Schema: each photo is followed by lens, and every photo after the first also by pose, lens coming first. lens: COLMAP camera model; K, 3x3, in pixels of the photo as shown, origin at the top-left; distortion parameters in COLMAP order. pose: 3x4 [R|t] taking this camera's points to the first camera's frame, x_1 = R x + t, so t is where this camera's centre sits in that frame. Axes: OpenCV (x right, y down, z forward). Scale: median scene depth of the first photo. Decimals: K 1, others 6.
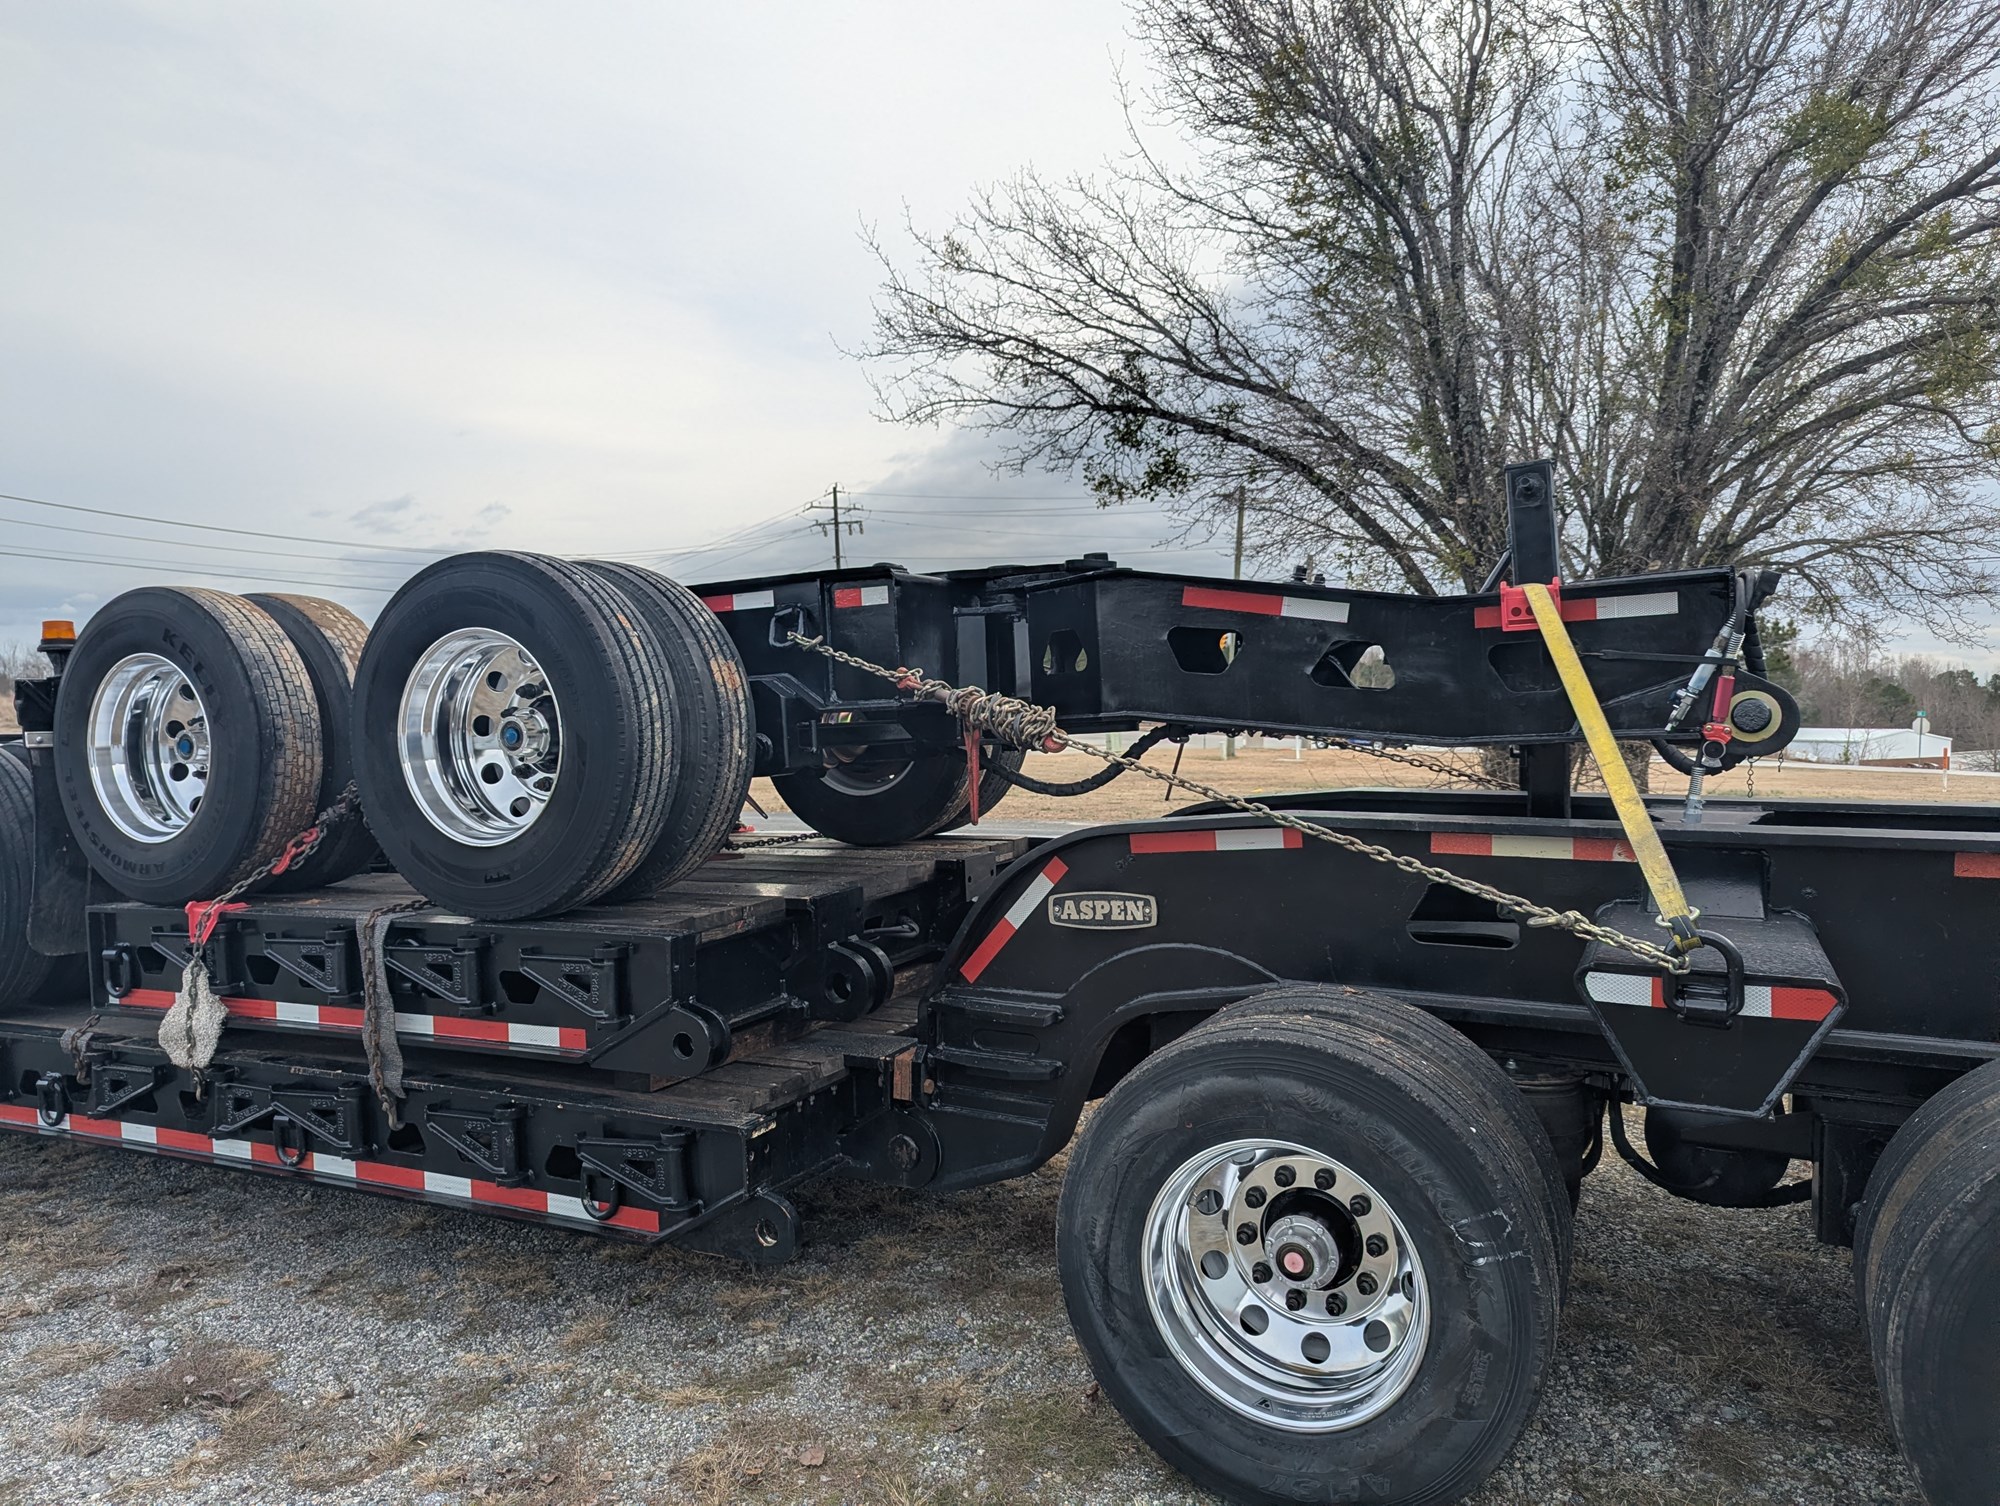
lens RADIAL K [[1413.1, 0, 997.8], [0, 1413.1, 777.1], [0, 0, 1]] dist [0.053586, -0.052892]
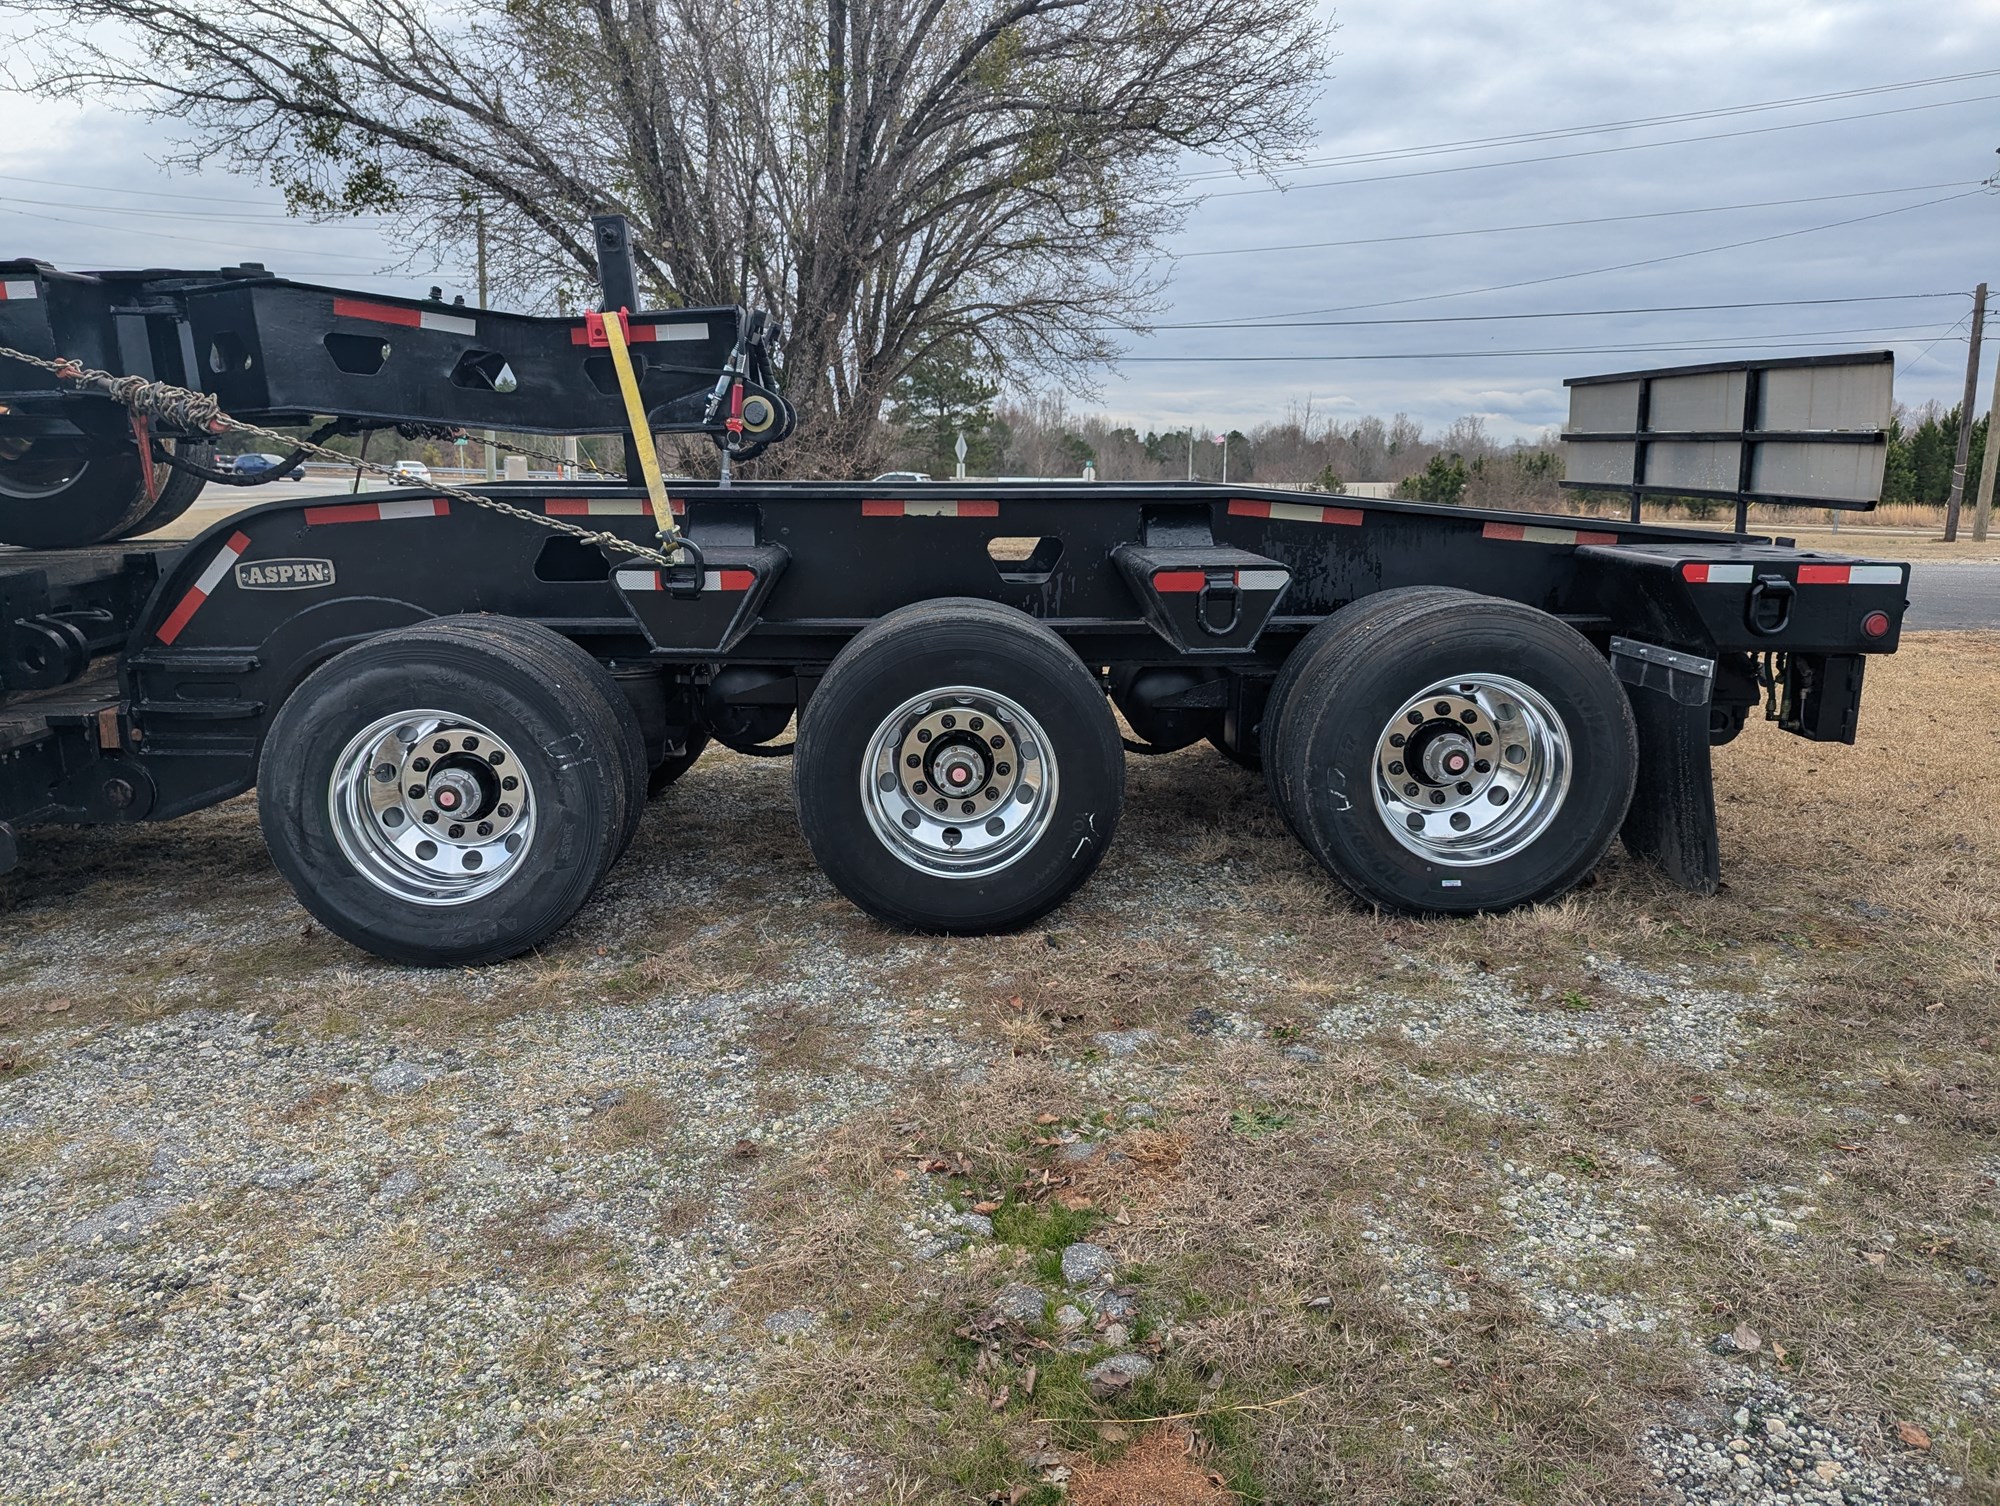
lens RADIAL K [[1413.1, 0, 997.8], [0, 1413.1, 777.1], [0, 0, 1]] dist [0.053586, -0.052892]
pose [[0.881842, -0.097545, 0.461345, 0.029102], [0.017714, 0.984532, 0.174304, 0.060388], [-0.471211, -0.145537, 0.869930, -0.355720]]
